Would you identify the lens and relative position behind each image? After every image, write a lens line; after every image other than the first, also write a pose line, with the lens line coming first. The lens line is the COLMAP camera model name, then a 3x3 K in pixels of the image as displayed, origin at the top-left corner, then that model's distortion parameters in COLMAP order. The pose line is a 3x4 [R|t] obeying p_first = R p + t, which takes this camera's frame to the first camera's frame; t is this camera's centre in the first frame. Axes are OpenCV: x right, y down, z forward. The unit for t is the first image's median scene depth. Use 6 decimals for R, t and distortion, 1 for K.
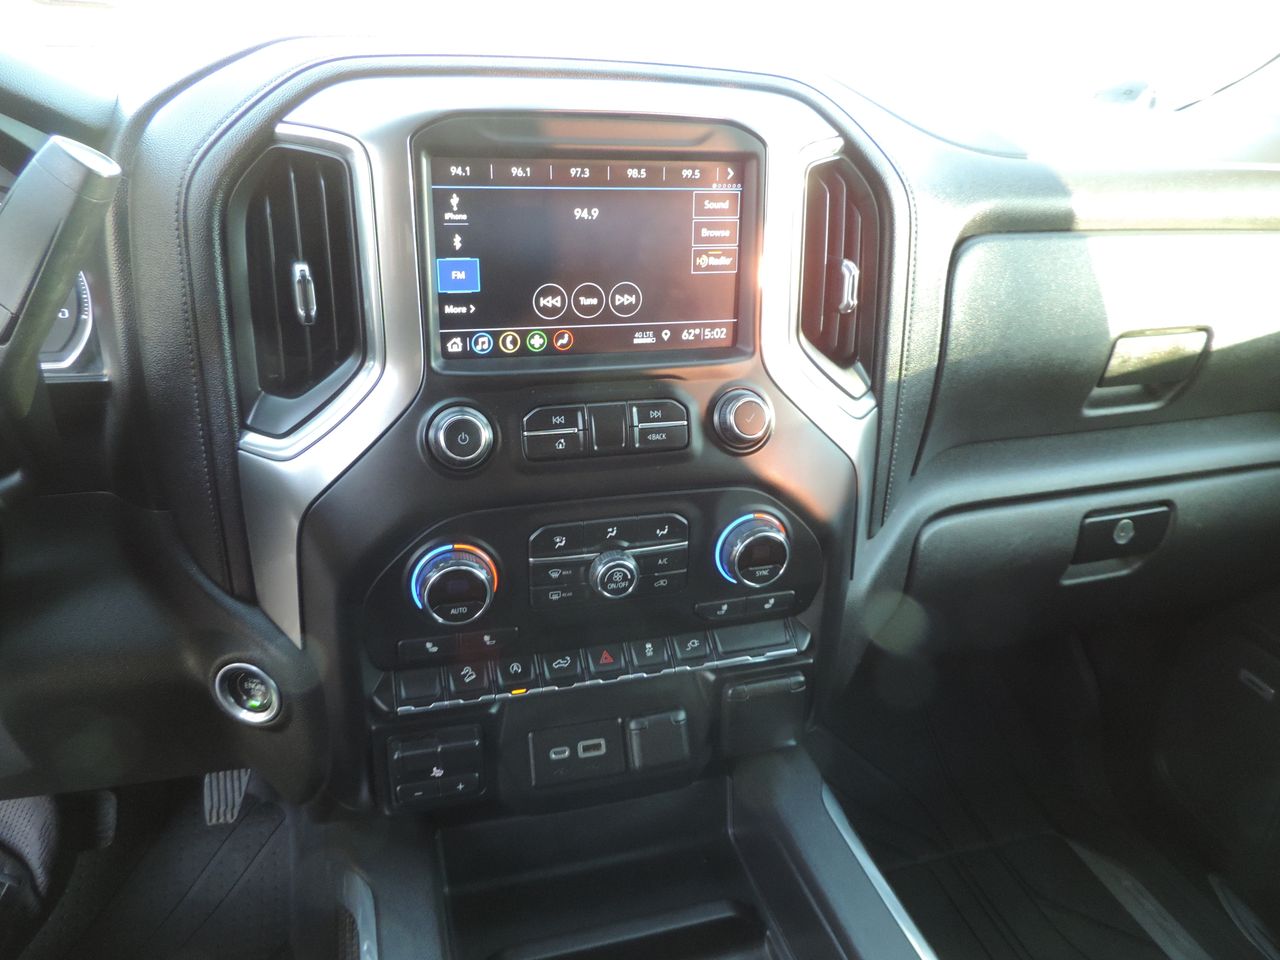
lens RADIAL K [[905.3, 0, 650.1], [0, 905.3, 495.4], [0, 0, 1]] dist [-0.035554, 0.009117]
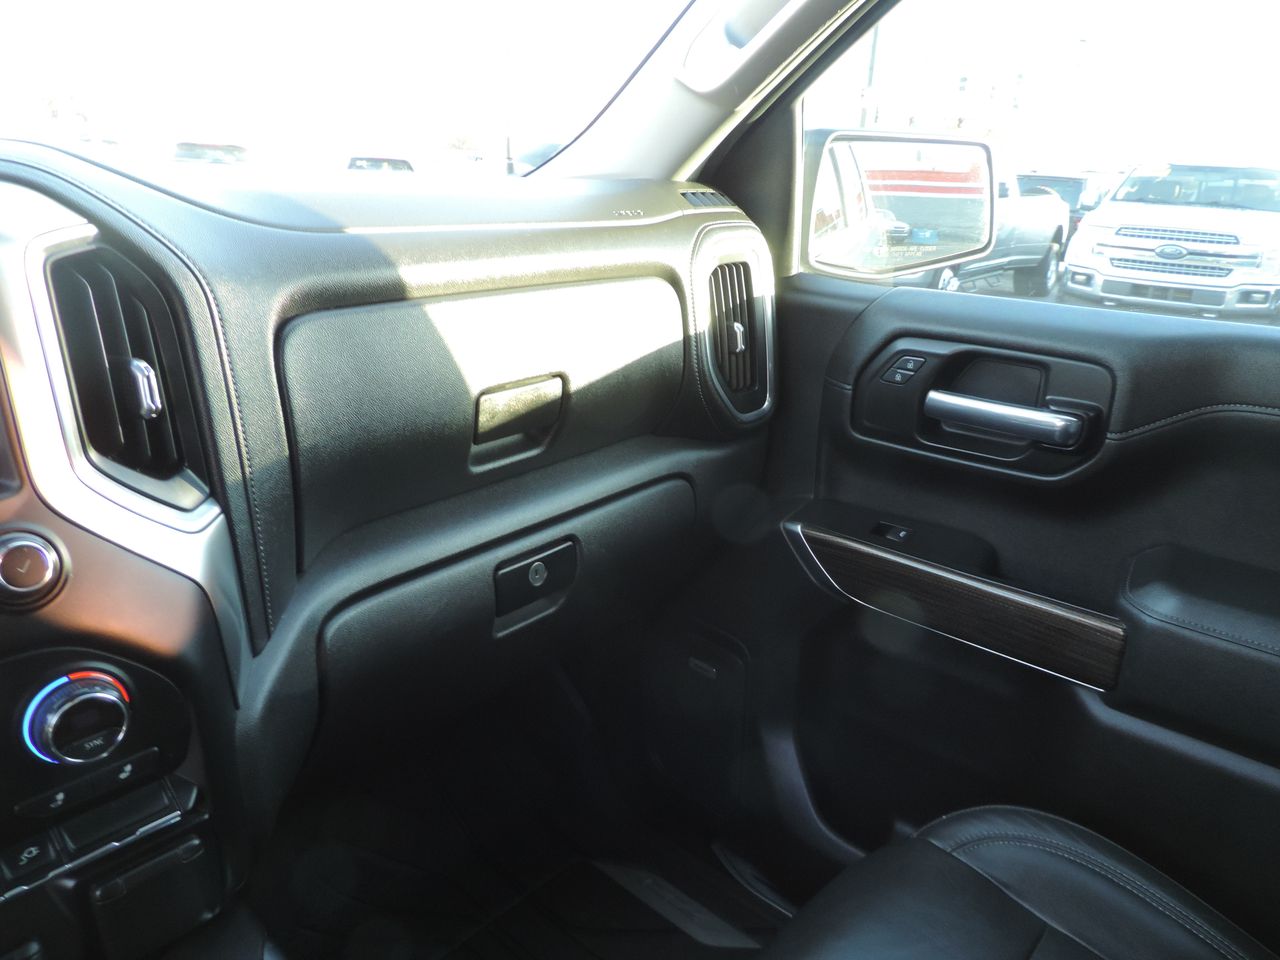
lens RADIAL K [[905.3, 0, 650.1], [0, 905.3, 495.4], [0, 0, 1]] dist [-0.035554, 0.009117]
pose [[0.846519, -0.191363, 0.496775, 0.162557], [0.225885, 0.974106, -0.009678, -0.010363], [-0.482059, 0.120406, 0.867826, 0.019569]]
